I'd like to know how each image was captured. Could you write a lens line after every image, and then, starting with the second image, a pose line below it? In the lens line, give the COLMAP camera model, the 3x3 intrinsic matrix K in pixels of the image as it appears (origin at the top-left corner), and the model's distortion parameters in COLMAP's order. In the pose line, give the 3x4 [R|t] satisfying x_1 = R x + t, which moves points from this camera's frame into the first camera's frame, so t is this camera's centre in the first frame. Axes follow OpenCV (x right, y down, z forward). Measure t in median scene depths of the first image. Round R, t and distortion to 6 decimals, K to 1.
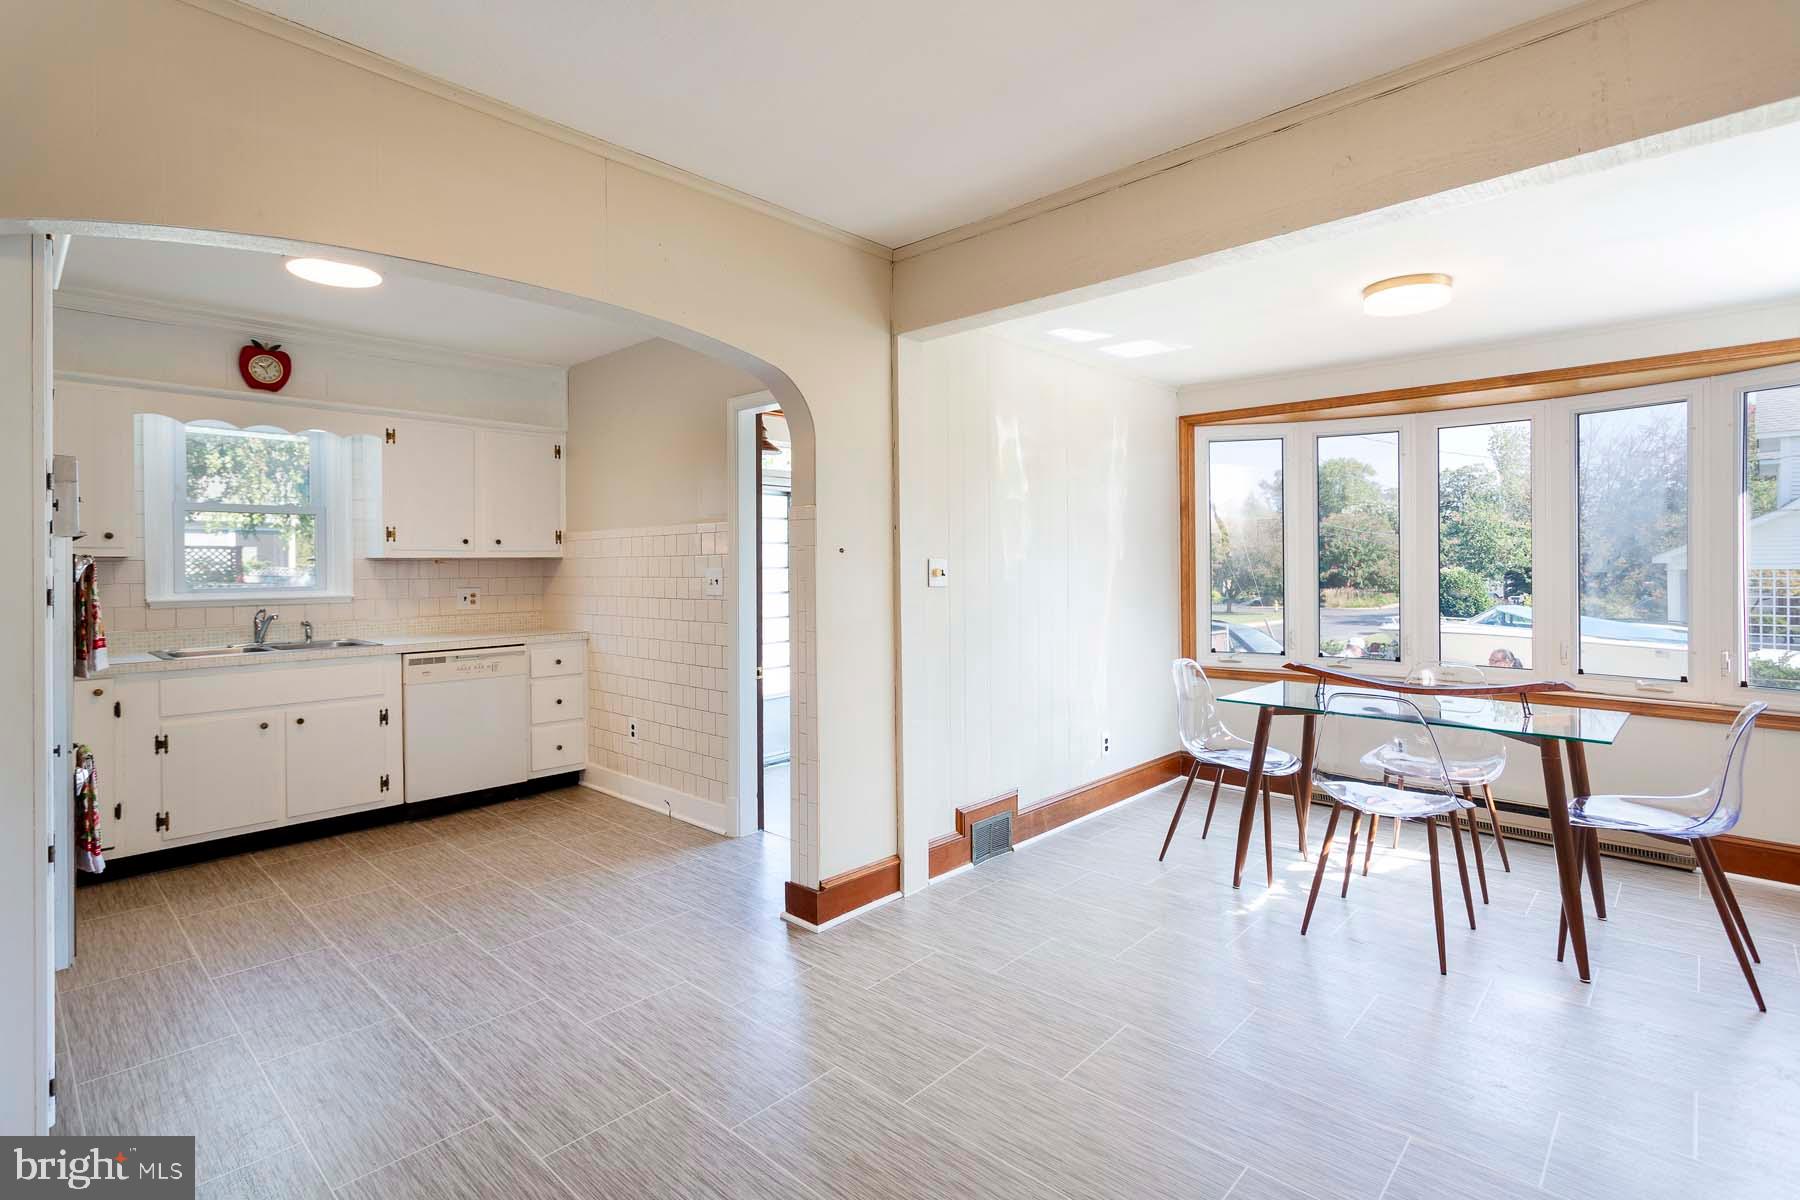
lens RADIAL K [[858.7, 0, 898.4], [0, 858.7, 564.2], [0, 0, 1]] dist [-0.000942, -0.000108]
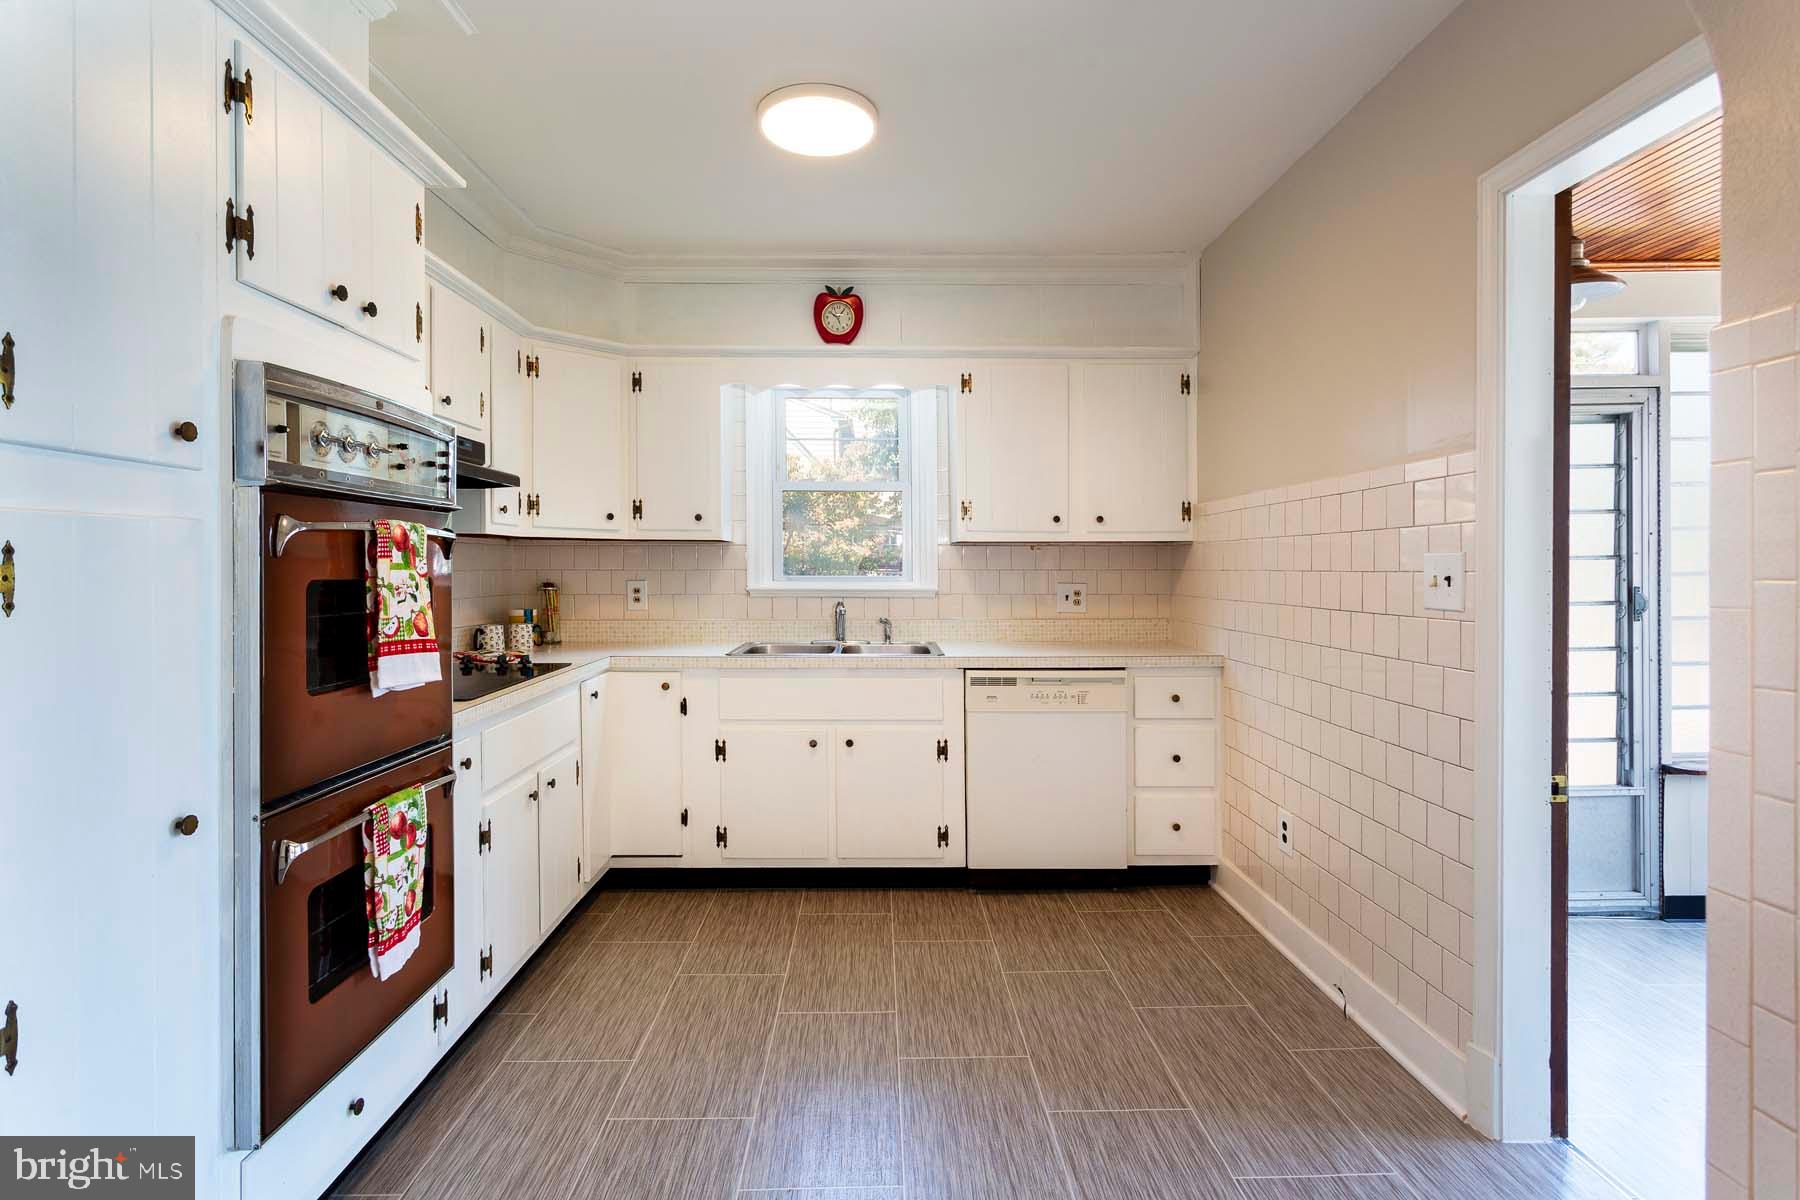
lens RADIAL K [[876.1, 0, 893.4], [0, 876.1, 576.2], [0, 0, 1]] dist [-0.005029, 0.016522]
pose [[0.697813, 0.018125, -0.716051, -0.076054], [-0.006984, 0.999804, 0.018501, 0.010123], [0.716246, -0.007910, 0.697803, 0.424878]]
